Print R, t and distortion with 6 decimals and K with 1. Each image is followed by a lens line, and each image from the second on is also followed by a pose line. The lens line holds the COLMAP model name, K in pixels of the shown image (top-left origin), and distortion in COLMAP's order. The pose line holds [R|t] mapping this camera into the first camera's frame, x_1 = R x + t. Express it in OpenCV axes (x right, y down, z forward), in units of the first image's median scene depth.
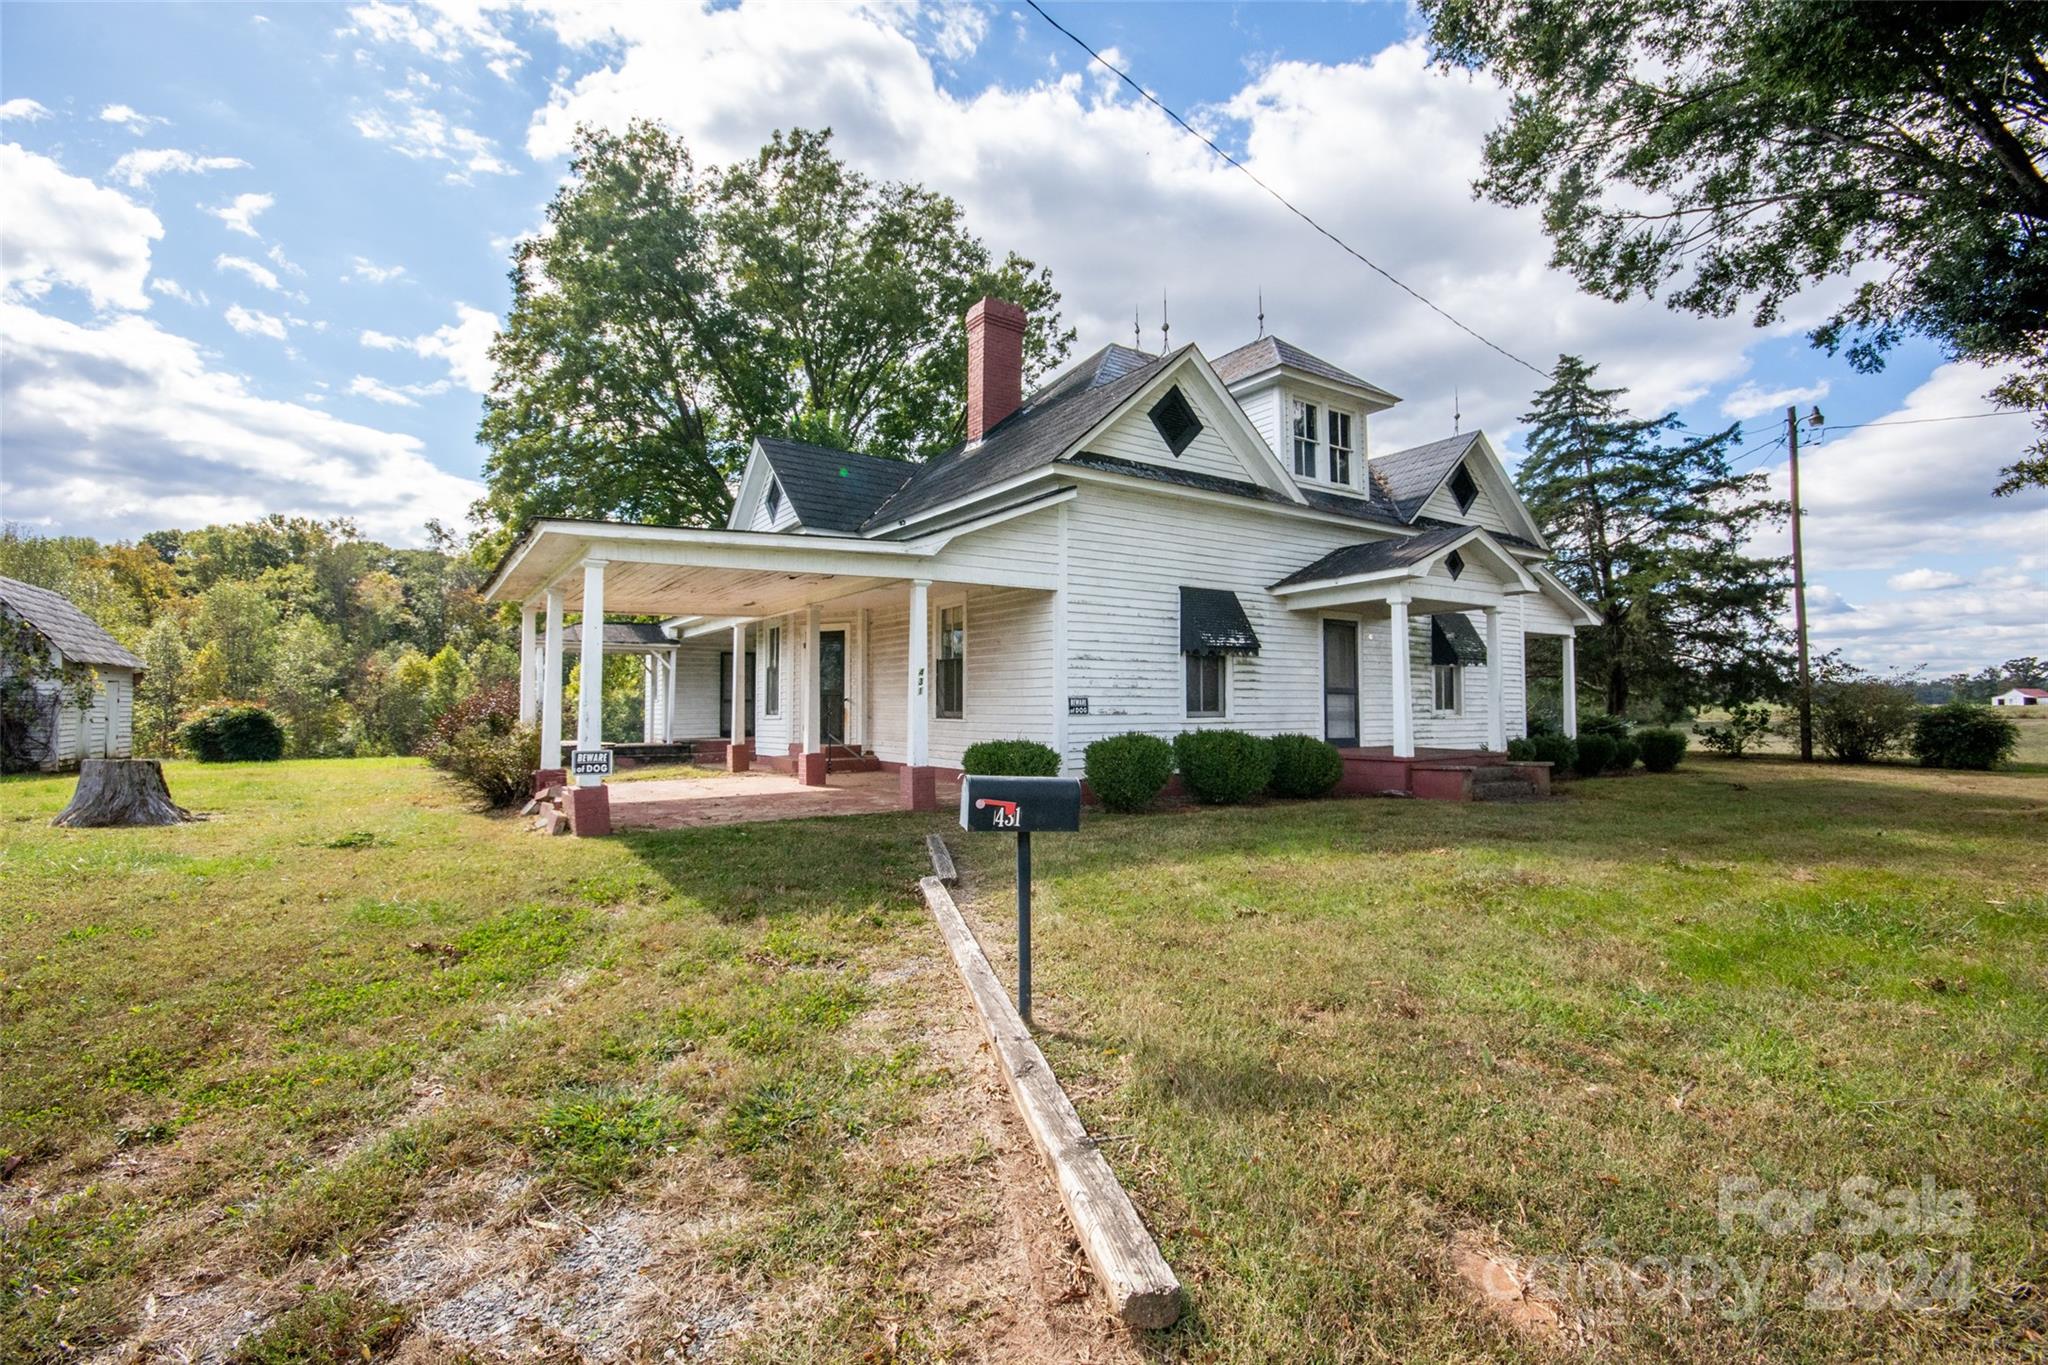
lens RADIAL K [[936.0, 0, 1028.7], [0, 936.0, 675.6], [0, 0, 1]] dist [-0.001501, -0.005309]
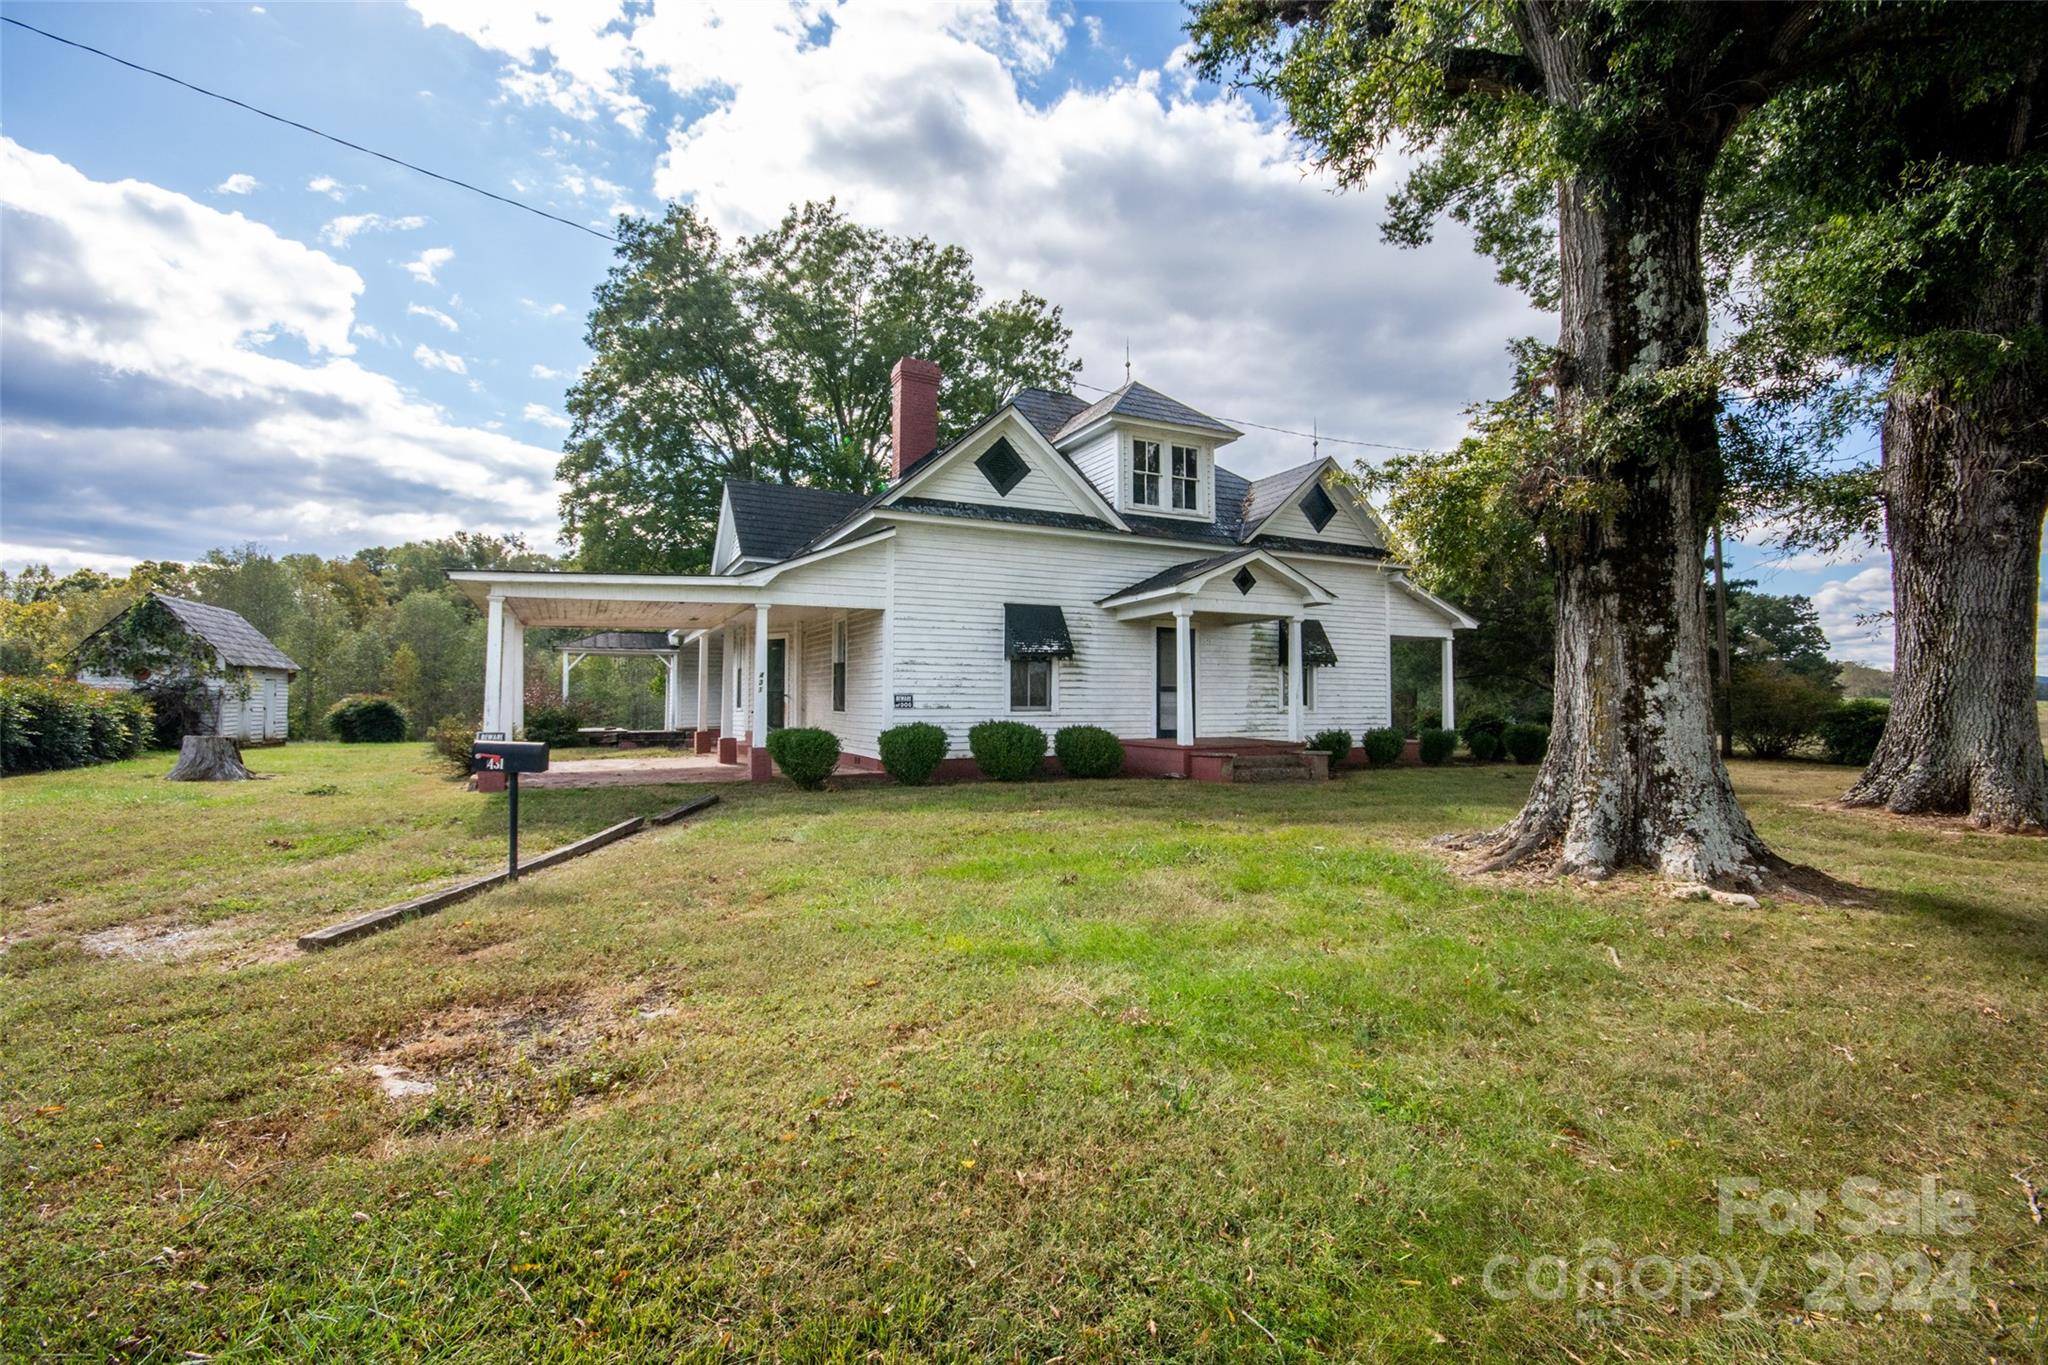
lens RADIAL K [[910.1, 0, 1029.8], [0, 910.1, 697.2], [0, 0, 1]] dist [0.000565, 0.000178]
pose [[0.991018, 0.002299, -0.133708, 0.266012], [0.001576, 0.999582, 0.028868, -0.005573], [0.133718, -0.028819, 0.990600, -0.130516]]
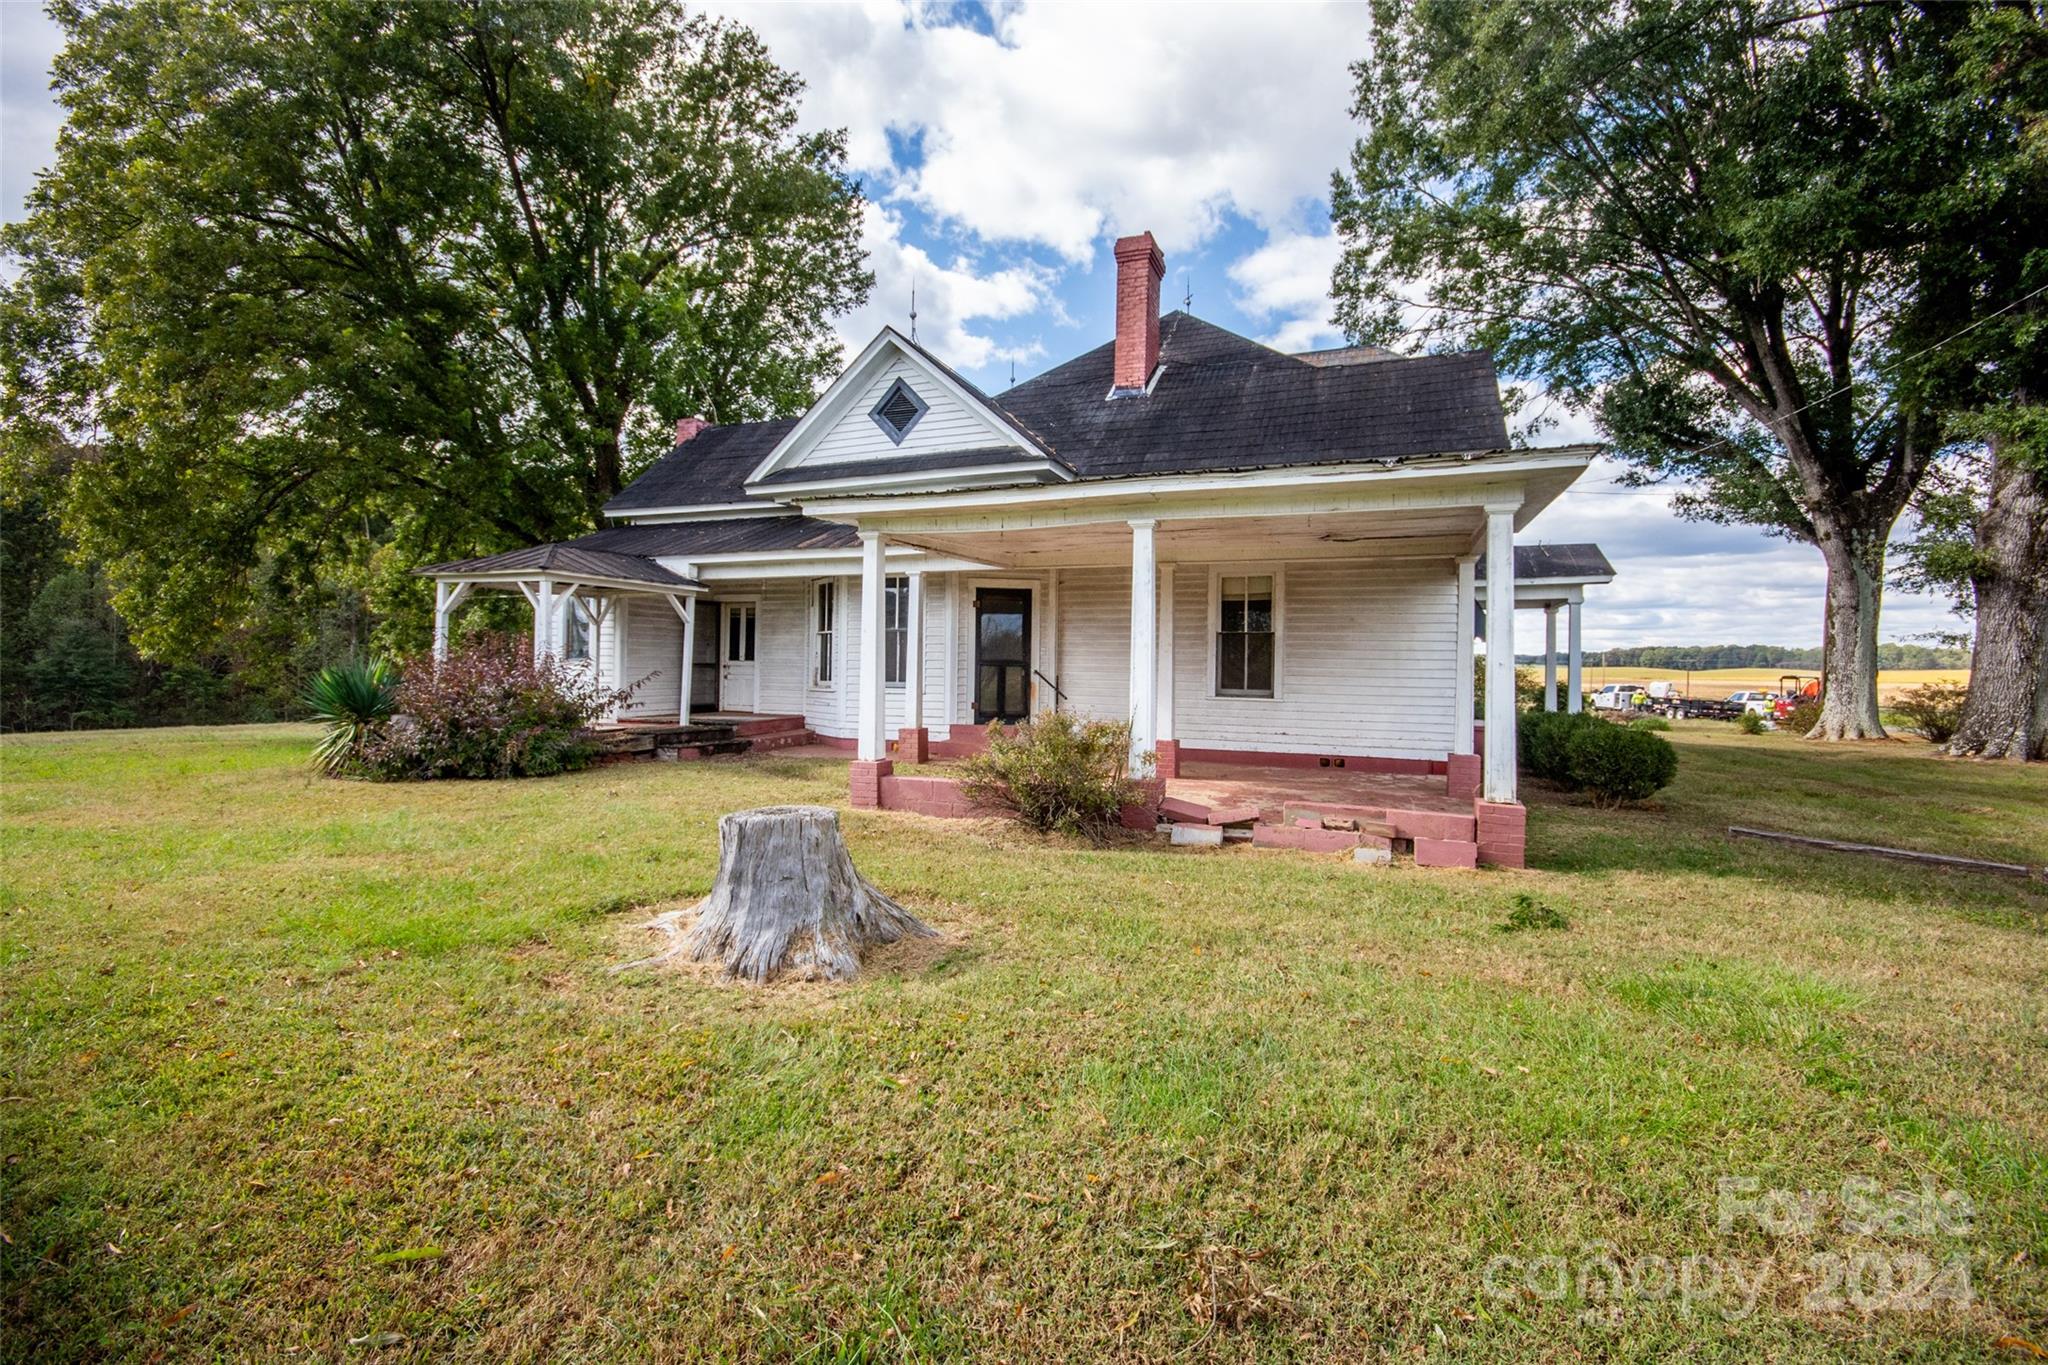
lens RADIAL K [[906.2, 0, 1028.6], [0, 906.2, 672.8], [0, 0, 1]] dist [-0.009906, 0.000117]
pose [[0.834187, 0.014703, 0.551286, -0.617222], [-0.036046, 0.998961, 0.027900, 0.003873], [-0.550303, -0.043145, 0.833850, 0.304234]]
